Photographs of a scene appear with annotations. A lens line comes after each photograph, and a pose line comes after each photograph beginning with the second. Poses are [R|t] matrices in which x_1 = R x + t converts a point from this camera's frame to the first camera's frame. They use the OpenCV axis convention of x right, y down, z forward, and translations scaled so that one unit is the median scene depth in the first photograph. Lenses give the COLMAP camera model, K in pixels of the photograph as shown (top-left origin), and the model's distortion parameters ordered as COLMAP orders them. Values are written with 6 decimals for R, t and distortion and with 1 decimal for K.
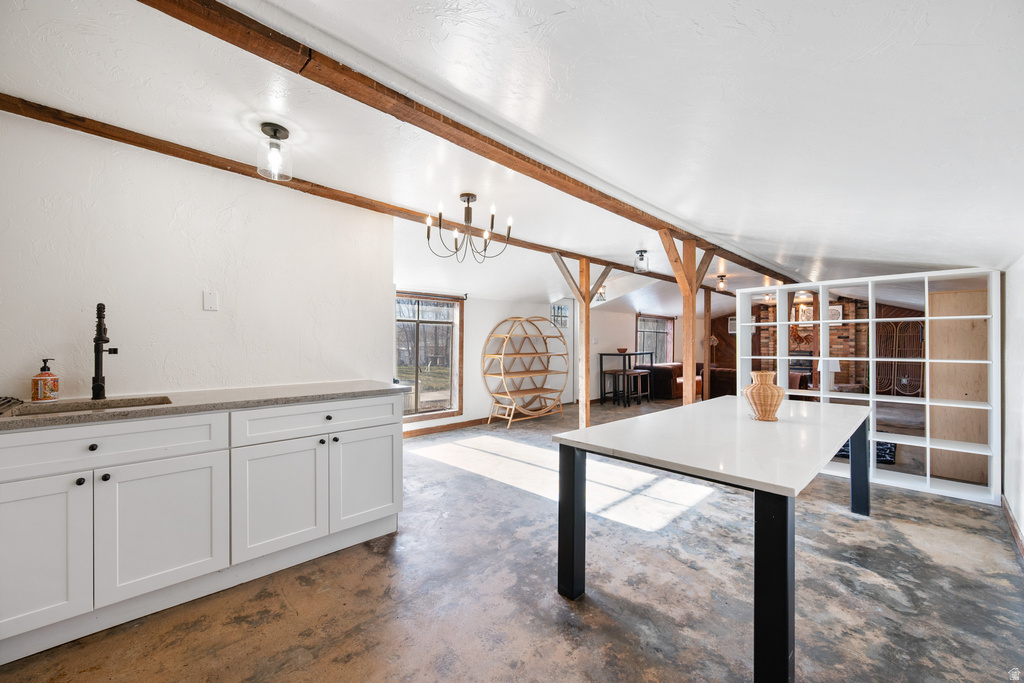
lens RADIAL K [[402.4, 0, 513.1], [0, 402.4, 343.4], [0, 0, 1]] dist [-0.001657, 0.000375]
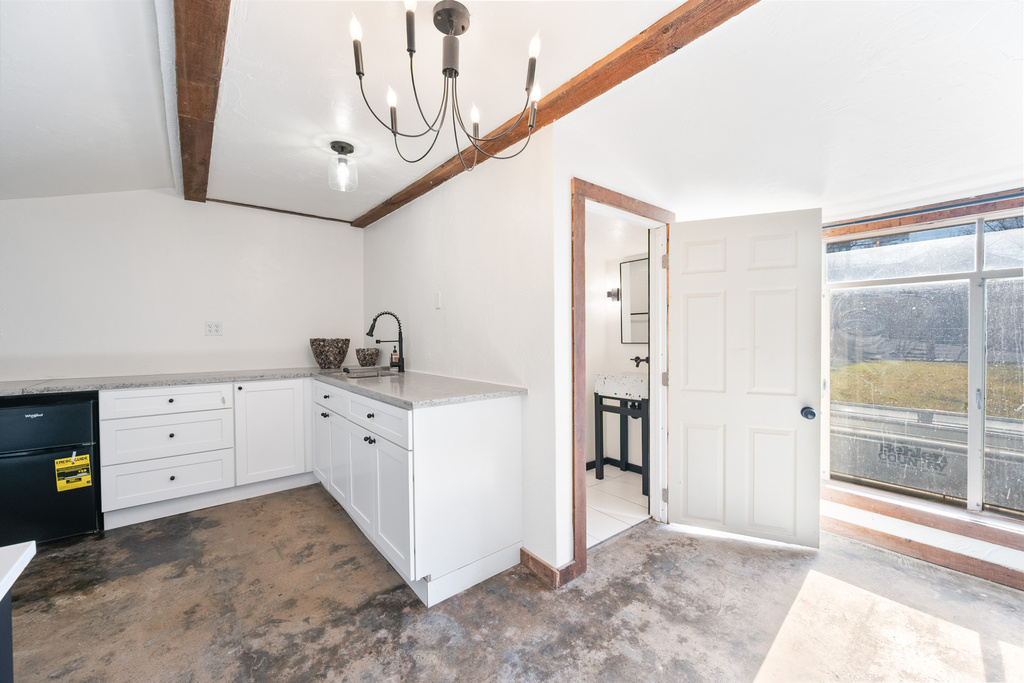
lens RADIAL K [[402.4, 0, 514.8], [0, 402.4, 344.6], [0, 0, 1]] dist [-0.001657, 0.000375]
pose [[-0.092616, 0.017047, -0.995556, 0.447387], [0.006211, 0.999844, 0.016543, 0.006656], [0.995682, -0.004651, -0.092708, 1.448682]]
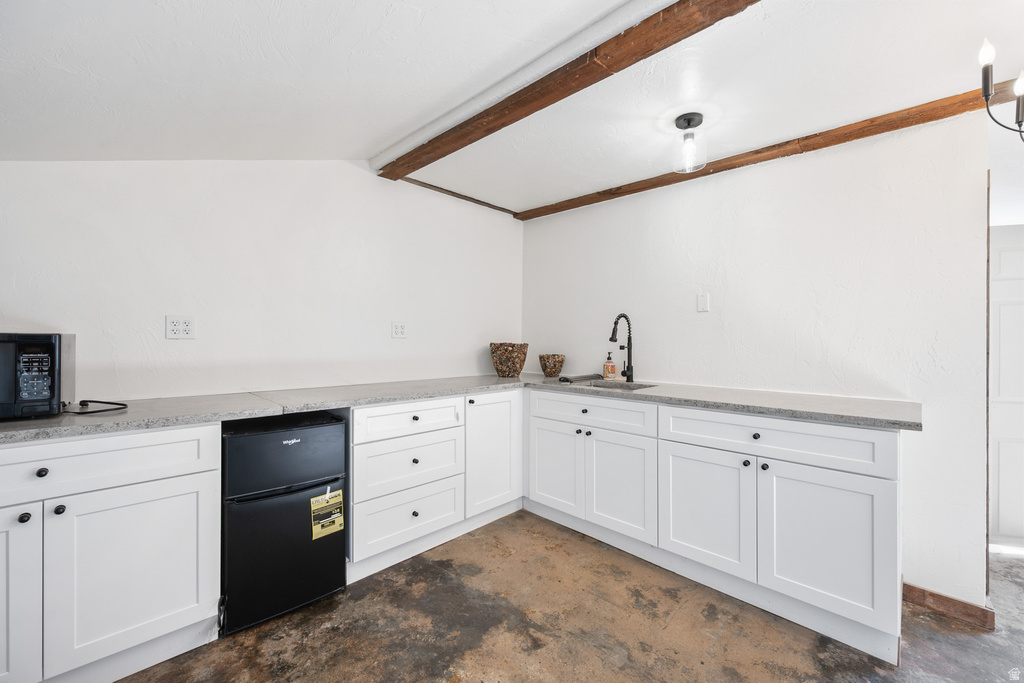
lens RADIAL K [[402.4, 0, 513.5], [0, 402.4, 343.3], [0, 0, 1]] dist [-0.001657, 0.000375]
pose [[0.020460, 0.002152, -0.999788, 0.330252], [-0.004230, 0.999989, 0.002065, 0.002406], [0.999782, 0.004187, 0.020469, 0.515958]]
